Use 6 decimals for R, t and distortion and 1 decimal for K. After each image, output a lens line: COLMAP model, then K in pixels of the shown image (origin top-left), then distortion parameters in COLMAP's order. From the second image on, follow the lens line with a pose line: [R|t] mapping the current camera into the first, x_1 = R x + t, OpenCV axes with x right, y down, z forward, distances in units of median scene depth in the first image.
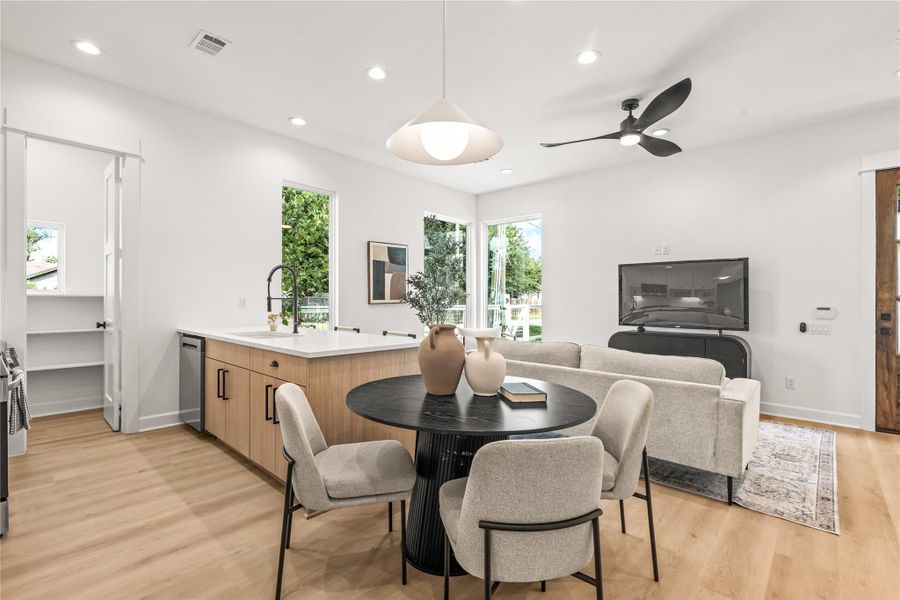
lens RADIAL K [[409.1, 0, 449.2], [0, 409.1, 300.8], [0, 0, 1]] dist [-0.008849, -0.000737]
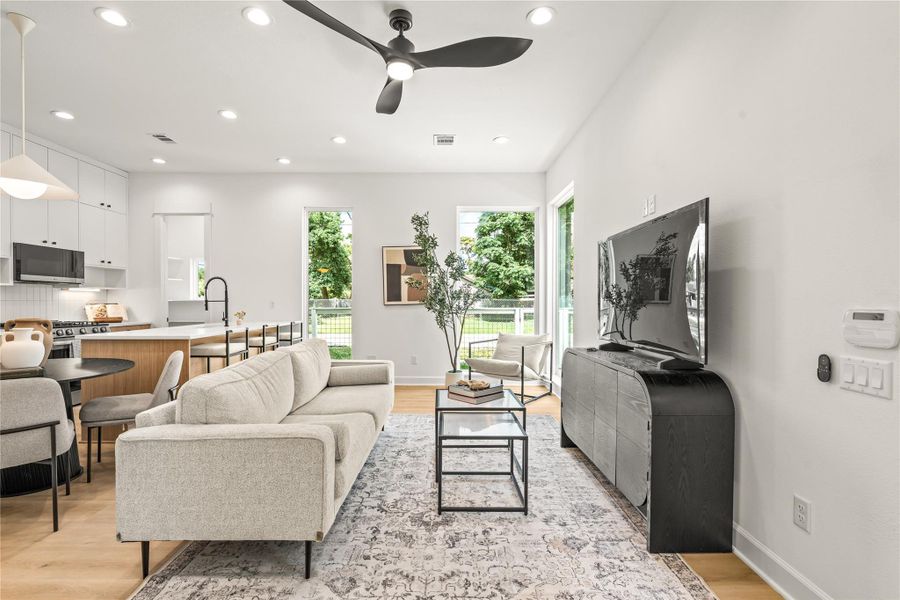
lens RADIAL K [[409.1, 0, 446.1], [0, 409.1, 303.8], [0, 0, 1]] dist [-0.008849, -0.000737]
pose [[0.669128, -0.005134, -0.743130, 0.695690], [0.005216, 0.999984, -0.002211, 0.006802], [0.743129, -0.002397, 0.669144, 0.400234]]
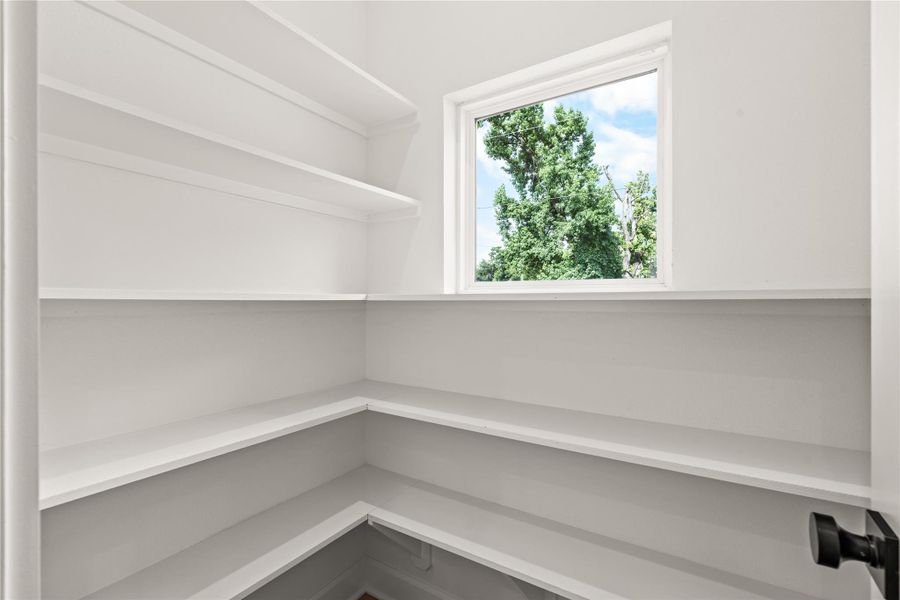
lens RADIAL K [[409.1, 0, 449.6], [0, 409.1, 303.6], [0, 0, 1]] dist [-0.008849, -0.000737]
pose [[0.175128, -0.008460, -0.984509, 0.471570], [0.004325, 0.999960, -0.007824, 0.005405], [0.984536, -0.002888, 0.175157, 0.439868]]
